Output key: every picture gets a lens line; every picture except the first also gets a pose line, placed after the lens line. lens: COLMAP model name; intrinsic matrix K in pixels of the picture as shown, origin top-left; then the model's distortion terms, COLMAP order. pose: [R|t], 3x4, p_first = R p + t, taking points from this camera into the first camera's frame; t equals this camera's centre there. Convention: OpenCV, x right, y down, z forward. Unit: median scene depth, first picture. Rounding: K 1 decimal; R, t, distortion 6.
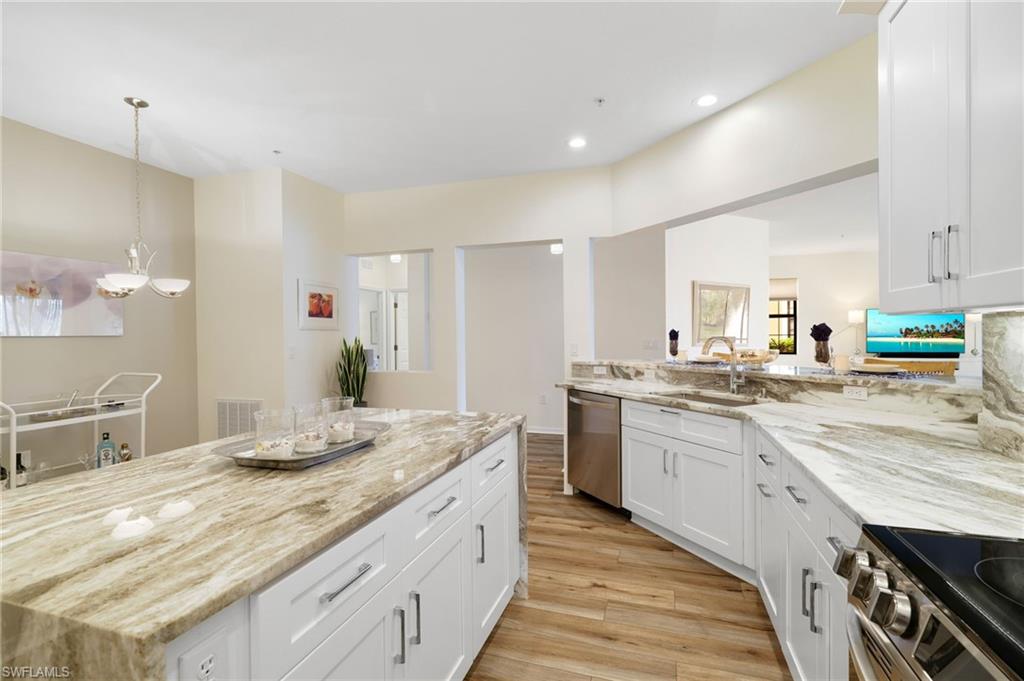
lens RADIAL K [[456.7, 0, 512.0], [0, 456.7, 340.5], [0, 0, 1]] dist [-0.000484, -0.000016]
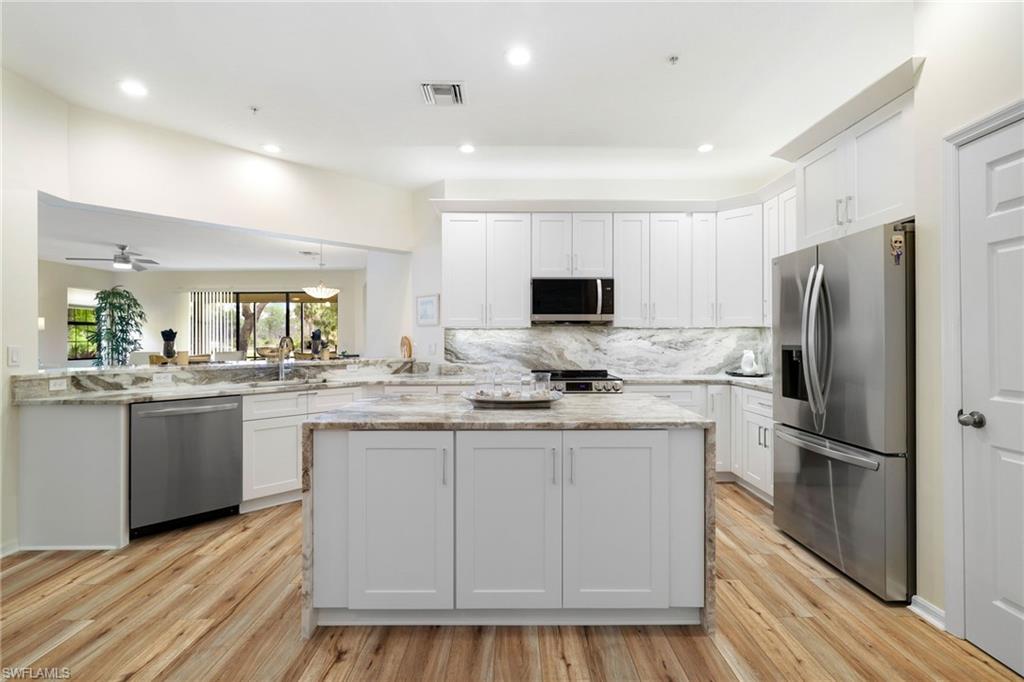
lens RADIAL K [[471.4, 0, 512.0], [0, 471.4, 341.0], [0, 0, 1]] dist [-0.000344, 0.000137]
pose [[-0.308339, 0.009513, 0.951229, -0.926792], [0.020597, 0.999782, -0.003322, 0.018832], [-0.951053, 0.018568, -0.308468, 0.717858]]
